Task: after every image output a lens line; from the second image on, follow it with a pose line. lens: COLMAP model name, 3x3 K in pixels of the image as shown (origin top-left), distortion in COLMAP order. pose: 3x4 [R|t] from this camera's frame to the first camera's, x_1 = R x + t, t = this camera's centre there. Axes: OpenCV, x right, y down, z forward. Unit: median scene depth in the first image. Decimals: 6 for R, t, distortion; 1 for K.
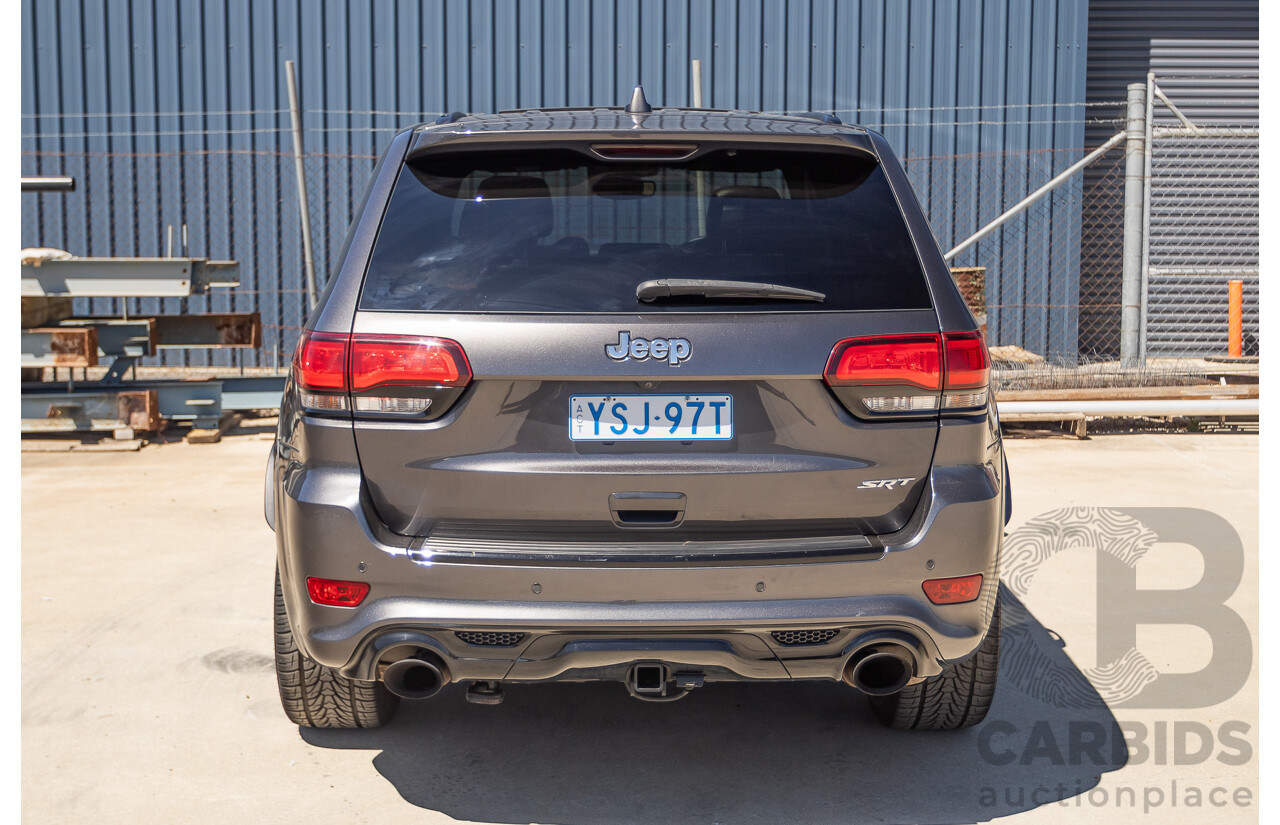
lens RADIAL K [[1752.6, 0, 647.2], [0, 1752.6, 403.9], [0, 0, 1]] dist [-0.044539, 0.000000]
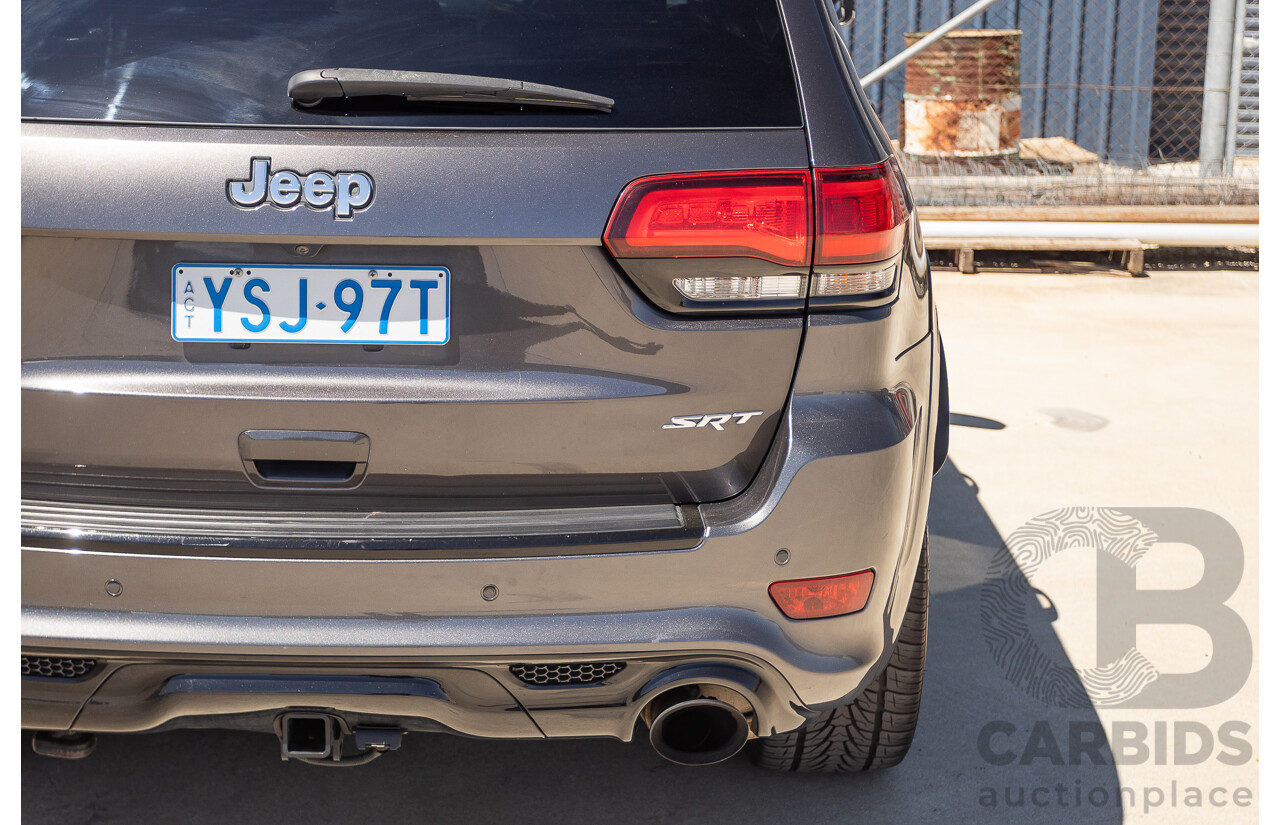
lens RADIAL K [[2198.3, 0, 636.6], [0, 2198.3, 422.1], [0, 0, 1]] dist [-0.028438, 0.000000]
pose [[0.999764, 0.021081, 0.005211, 0.061099], [-0.021517, 0.994065, 0.106638, -0.019162], [-0.002932, -0.106725, 0.994284, 0.145777]]
